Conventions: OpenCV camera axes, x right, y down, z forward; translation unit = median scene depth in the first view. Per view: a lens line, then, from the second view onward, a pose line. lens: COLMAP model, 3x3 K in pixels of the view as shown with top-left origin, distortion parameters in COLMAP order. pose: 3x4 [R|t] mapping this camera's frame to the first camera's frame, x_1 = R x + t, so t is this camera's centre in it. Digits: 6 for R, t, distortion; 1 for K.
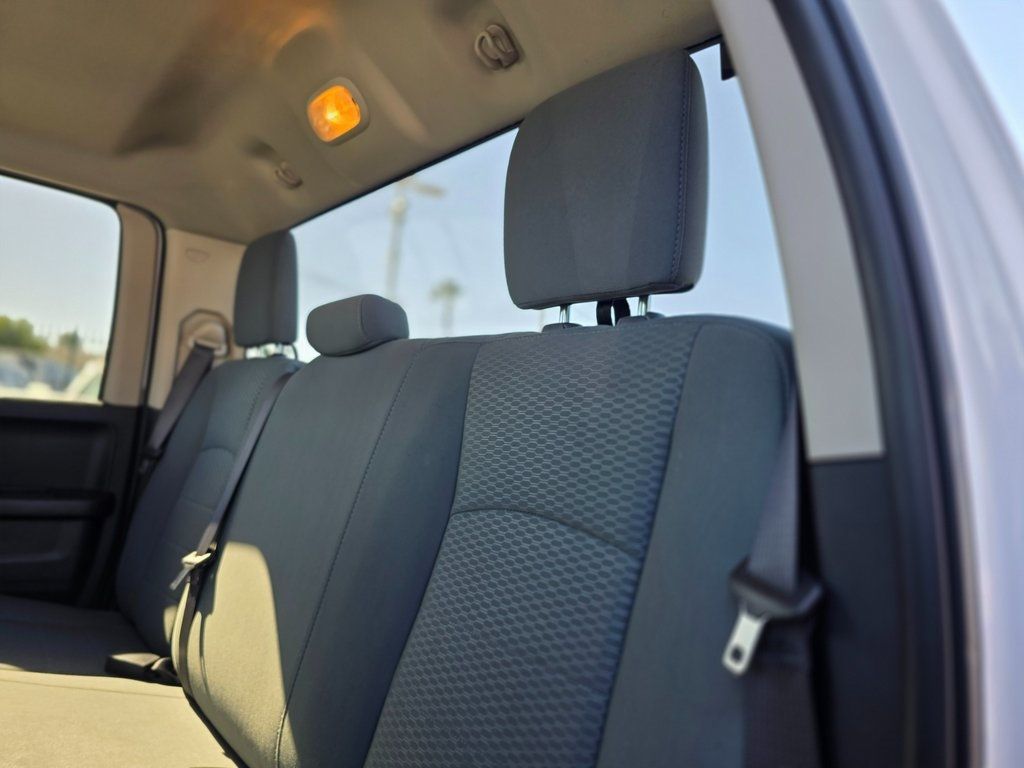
lens RADIAL K [[674.2, 0, 512.0], [0, 674.2, 384.0], [0, 0, 1]] dist [0.002538, -0.000350]
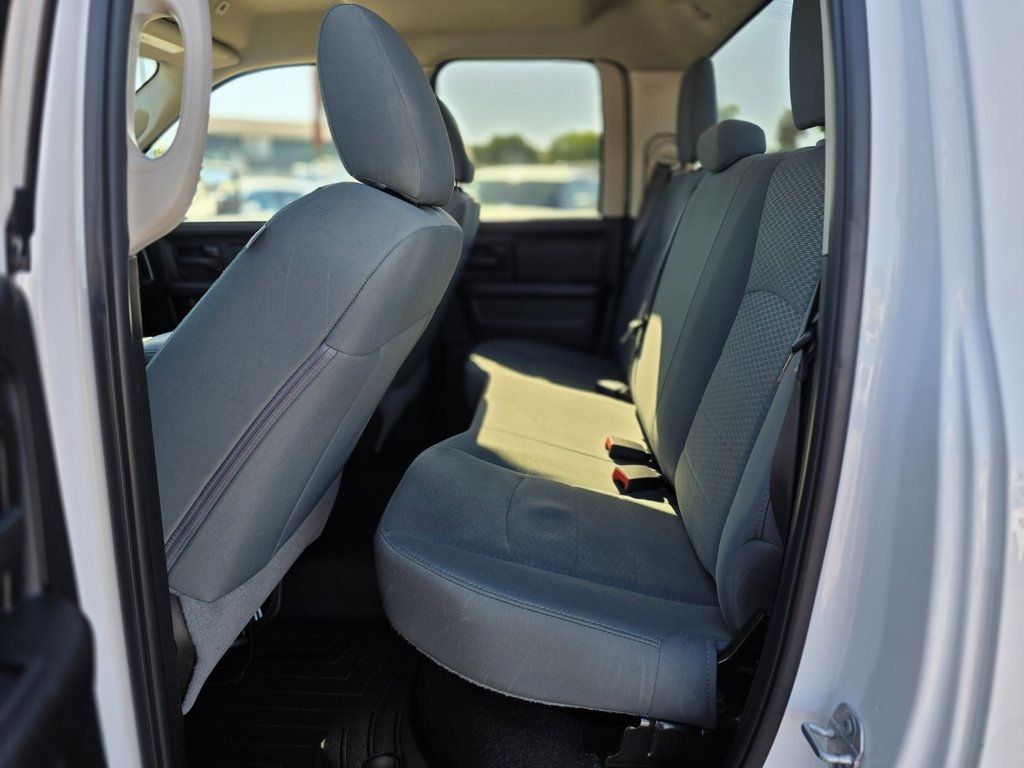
lens RADIAL K [[674.2, 0, 512.0], [0, 674.2, 384.0], [0, 0, 1]] dist [0.002538, -0.000350]
pose [[0.720479, 0.098443, -0.686453, 0.272249], [0.116203, 0.958739, 0.259454, -0.024259], [0.683671, -0.266700, 0.679312, -0.174945]]
